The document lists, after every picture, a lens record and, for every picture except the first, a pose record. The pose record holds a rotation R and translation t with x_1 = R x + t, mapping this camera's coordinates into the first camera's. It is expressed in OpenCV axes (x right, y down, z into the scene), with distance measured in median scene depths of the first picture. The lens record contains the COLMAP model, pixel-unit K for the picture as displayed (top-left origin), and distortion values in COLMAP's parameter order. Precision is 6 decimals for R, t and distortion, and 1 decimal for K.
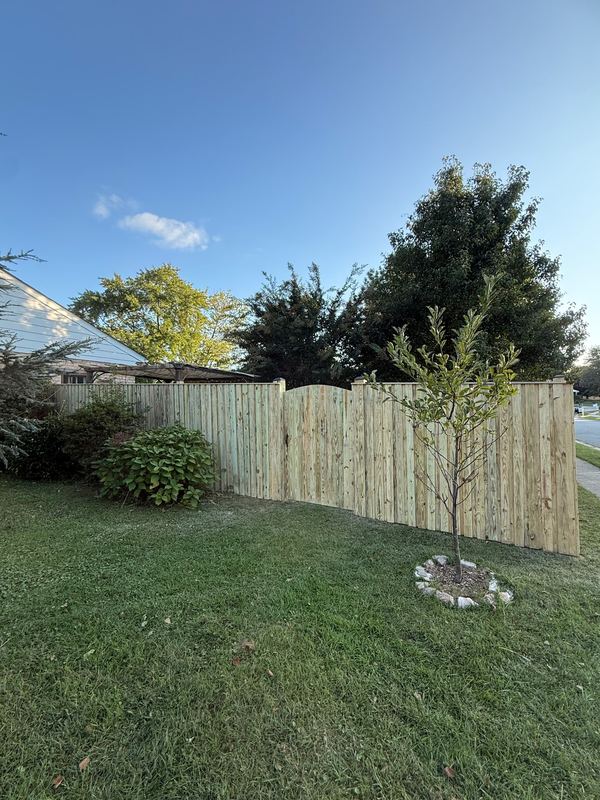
lens RADIAL K [[602.5, 0, 300.1], [0, 602.5, 400.3], [0, 0, 1]] dist [-0.008600, -0.000981]
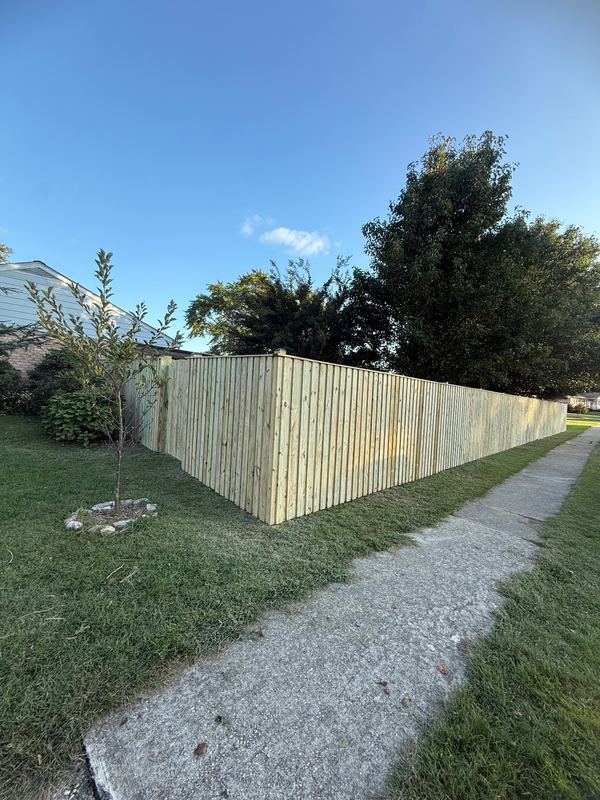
lens RADIAL K [[602.5, 0, 300.2], [0, 602.5, 400.4], [0, 0, 1]] dist [-0.008600, -0.000981]
pose [[0.816227, 0.058786, -0.574732, 0.470822], [-0.073502, 0.997292, -0.002379, 0.021560], [0.573036, 0.044186, 0.818338, 0.087172]]
